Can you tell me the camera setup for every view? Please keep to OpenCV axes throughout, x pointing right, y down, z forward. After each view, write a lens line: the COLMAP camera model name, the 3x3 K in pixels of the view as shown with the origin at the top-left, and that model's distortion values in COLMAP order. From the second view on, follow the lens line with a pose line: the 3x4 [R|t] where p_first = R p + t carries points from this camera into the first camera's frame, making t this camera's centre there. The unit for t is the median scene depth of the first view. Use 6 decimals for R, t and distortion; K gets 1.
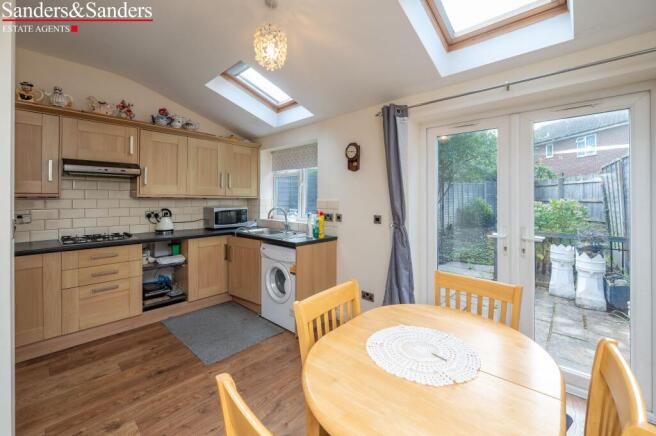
lens RADIAL K [[269.7, 0, 326.4], [0, 269.7, 197.8], [0, 0, 1]] dist [-0.001060, -0.000492]
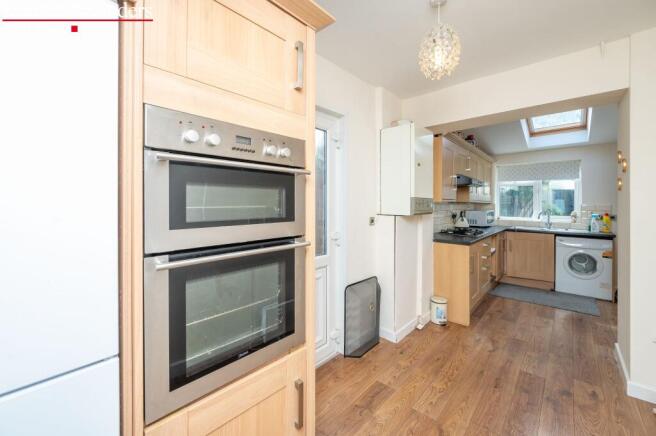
lens RADIAL K [[269.7, 0, 326.4], [0, 269.7, 197.8], [0, 0, 1]] dist [-0.001060, -0.000492]
pose [[0.999930, -0.000779, 0.011771, -1.366941], [0.000907, 0.999940, -0.010909, -0.013266], [-0.011762, 0.010919, 0.999871, -0.333667]]
